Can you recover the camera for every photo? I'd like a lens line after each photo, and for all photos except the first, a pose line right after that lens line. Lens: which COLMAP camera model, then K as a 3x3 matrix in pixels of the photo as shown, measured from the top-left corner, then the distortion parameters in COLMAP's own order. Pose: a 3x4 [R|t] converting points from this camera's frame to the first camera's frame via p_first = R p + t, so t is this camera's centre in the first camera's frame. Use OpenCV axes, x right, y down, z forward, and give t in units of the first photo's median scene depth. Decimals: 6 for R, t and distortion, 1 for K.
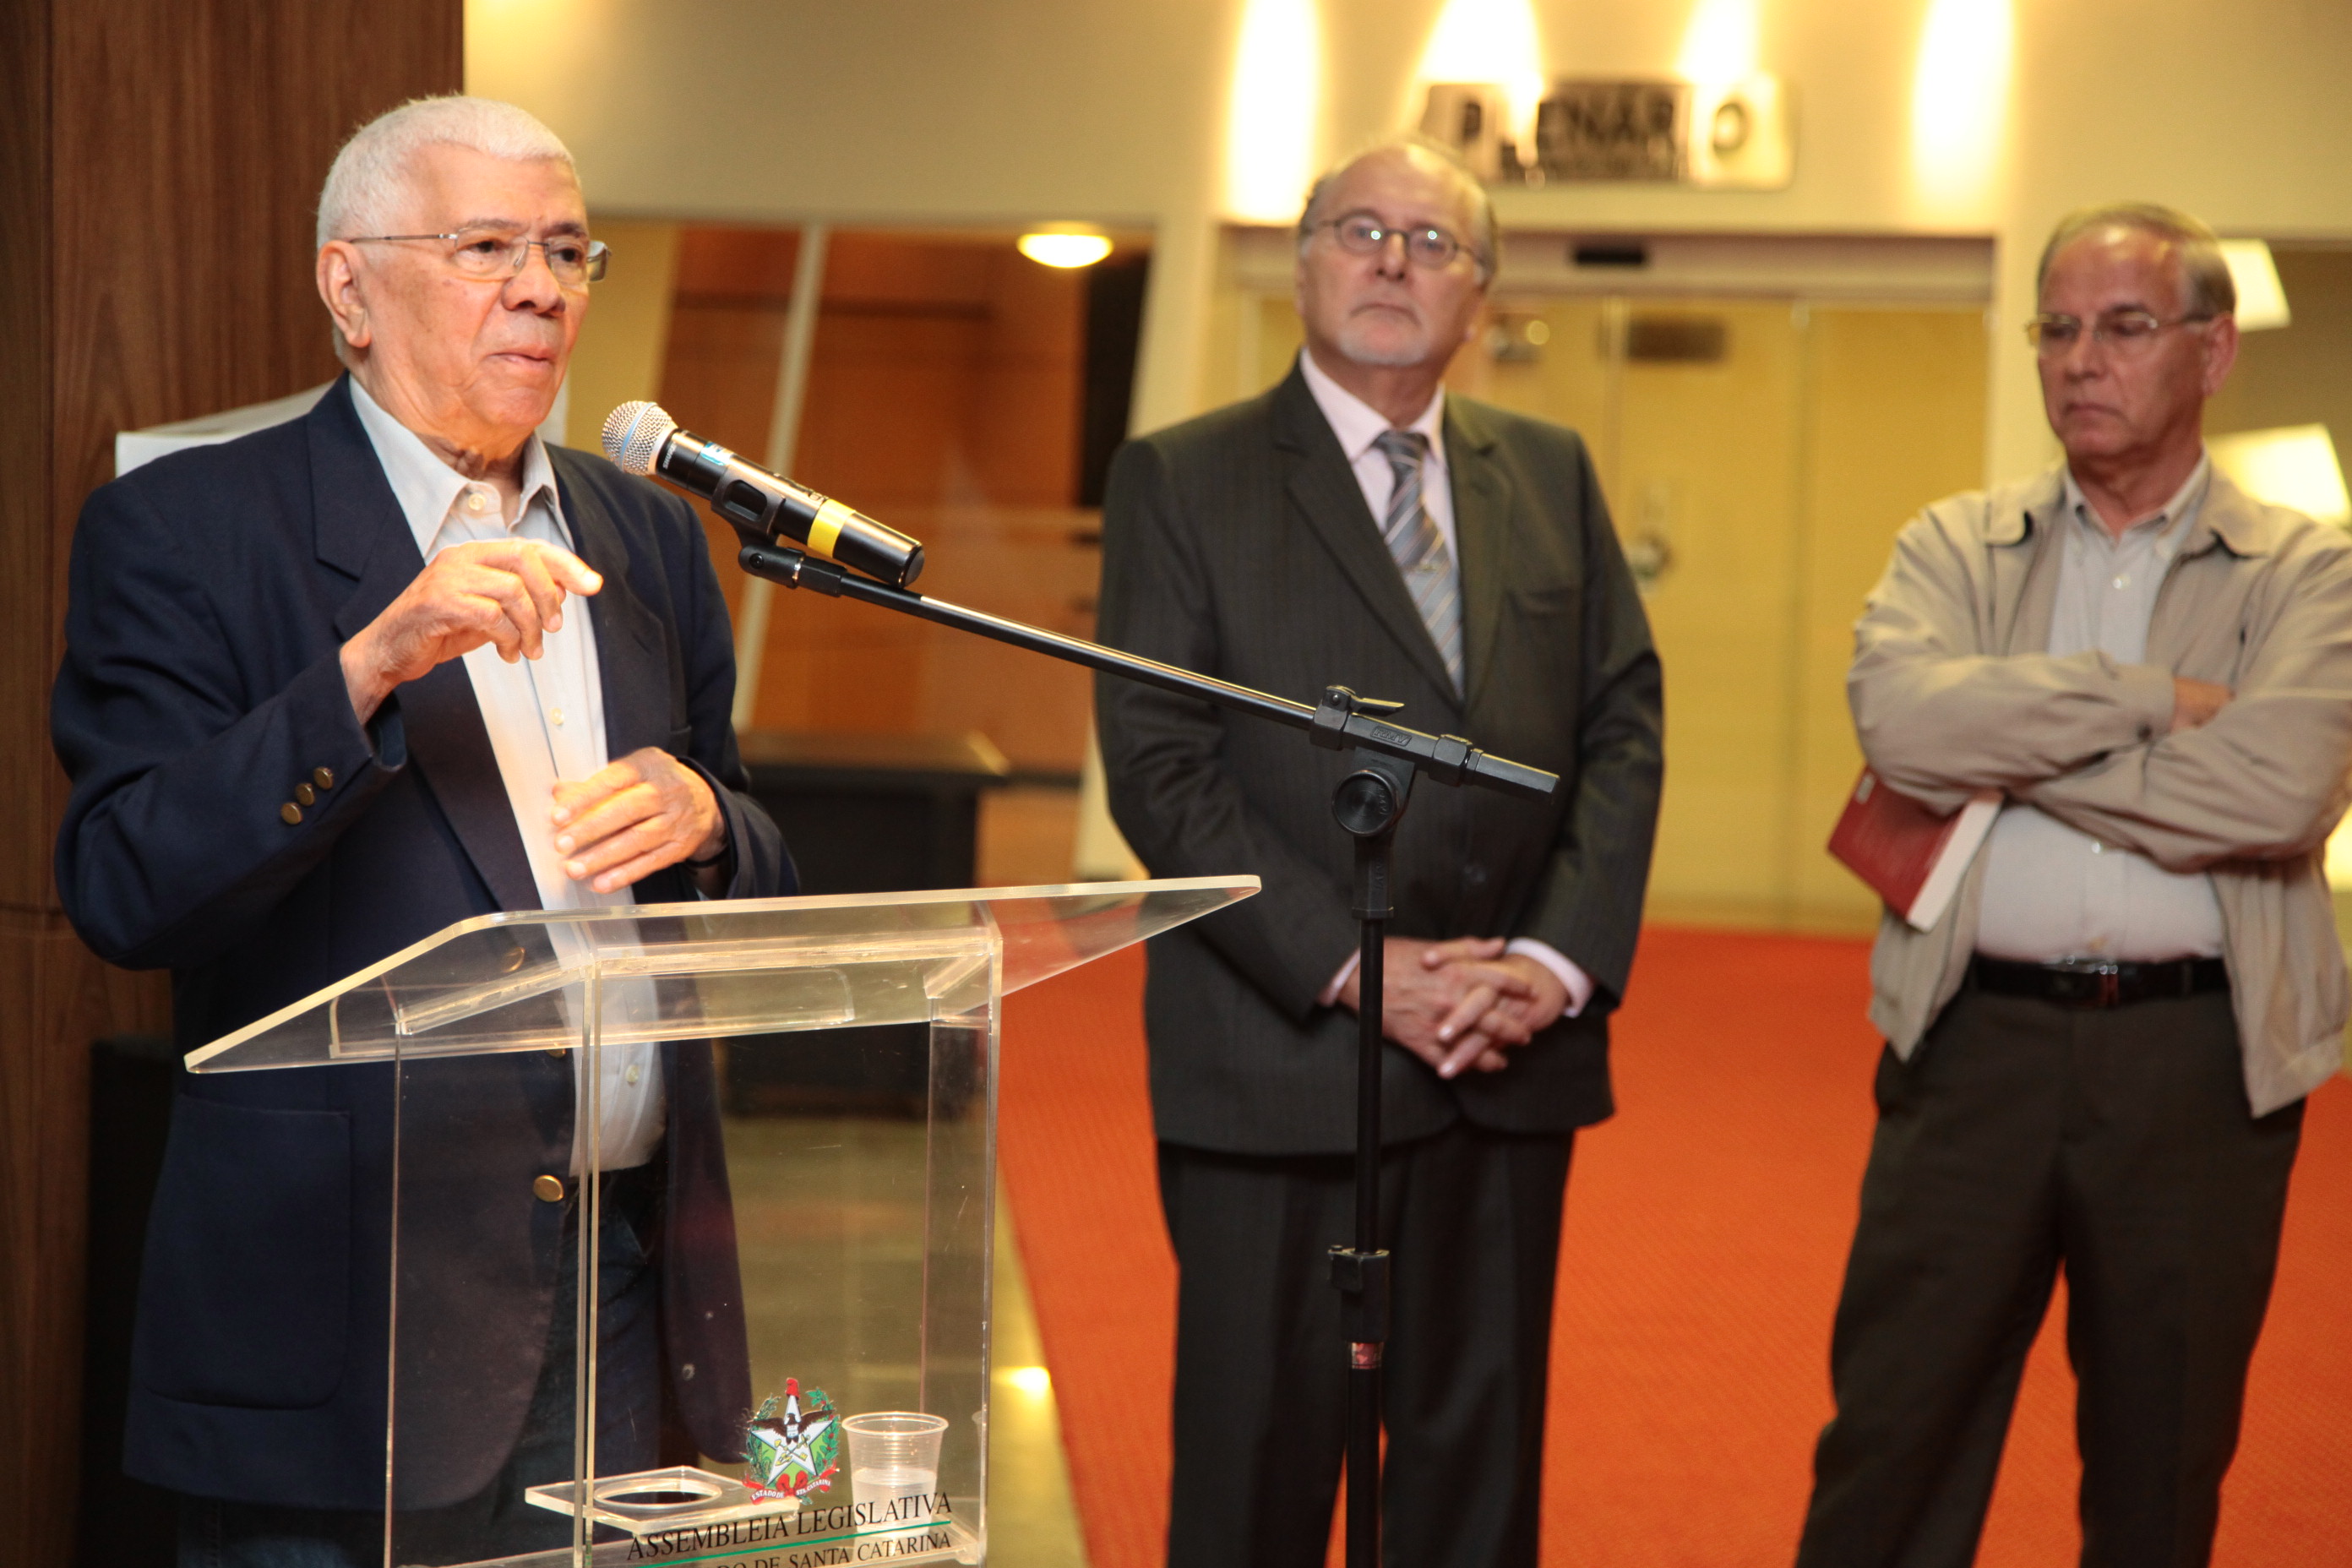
lens RADIAL K [[5544.9, 0, 1175.6], [0, 5544.9, 784.6], [0, 0, 1]] dist [0.366434, 0.000000]
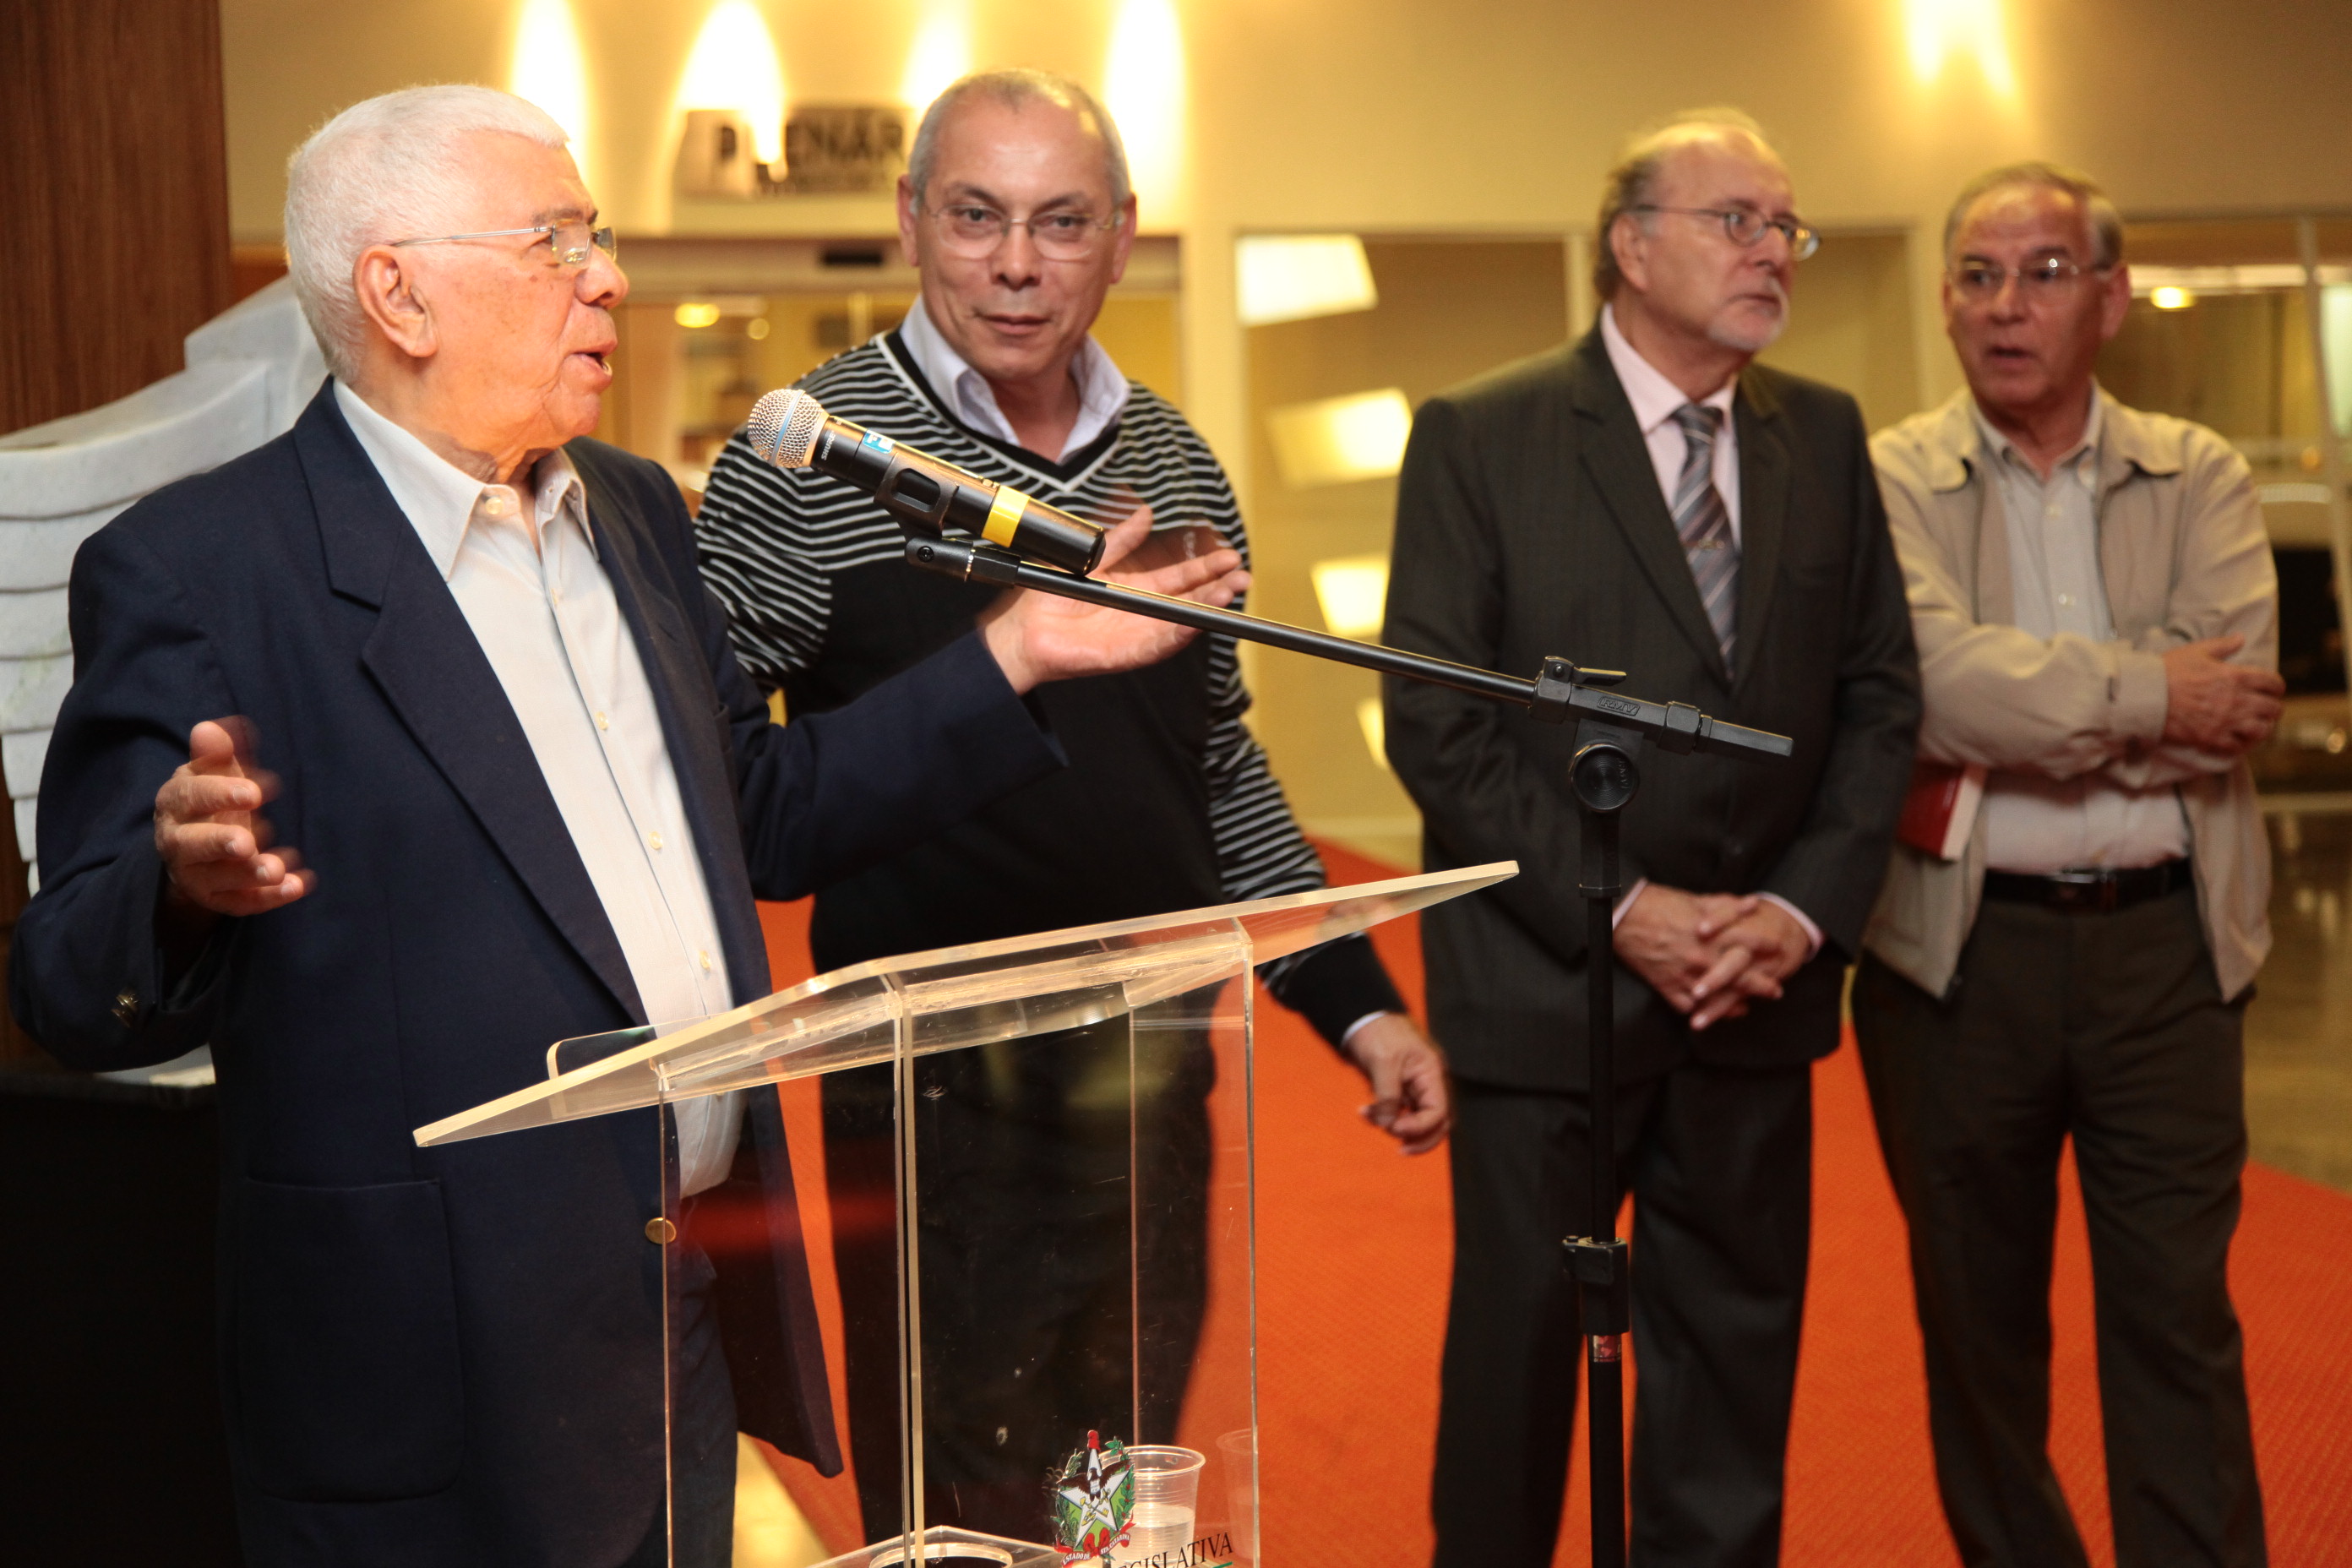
lens RADIAL K [[4426.6, 0, 1175.4], [0, 4426.6, 782.7], [0, 0, 1]] dist [0.210465, 0.000000]
pose [[0.972380, -0.056322, 0.226506, -0.206002], [0.052003, 0.998334, 0.024997, -0.018359], [-0.227537, -0.012528, 0.973689, 0.261066]]
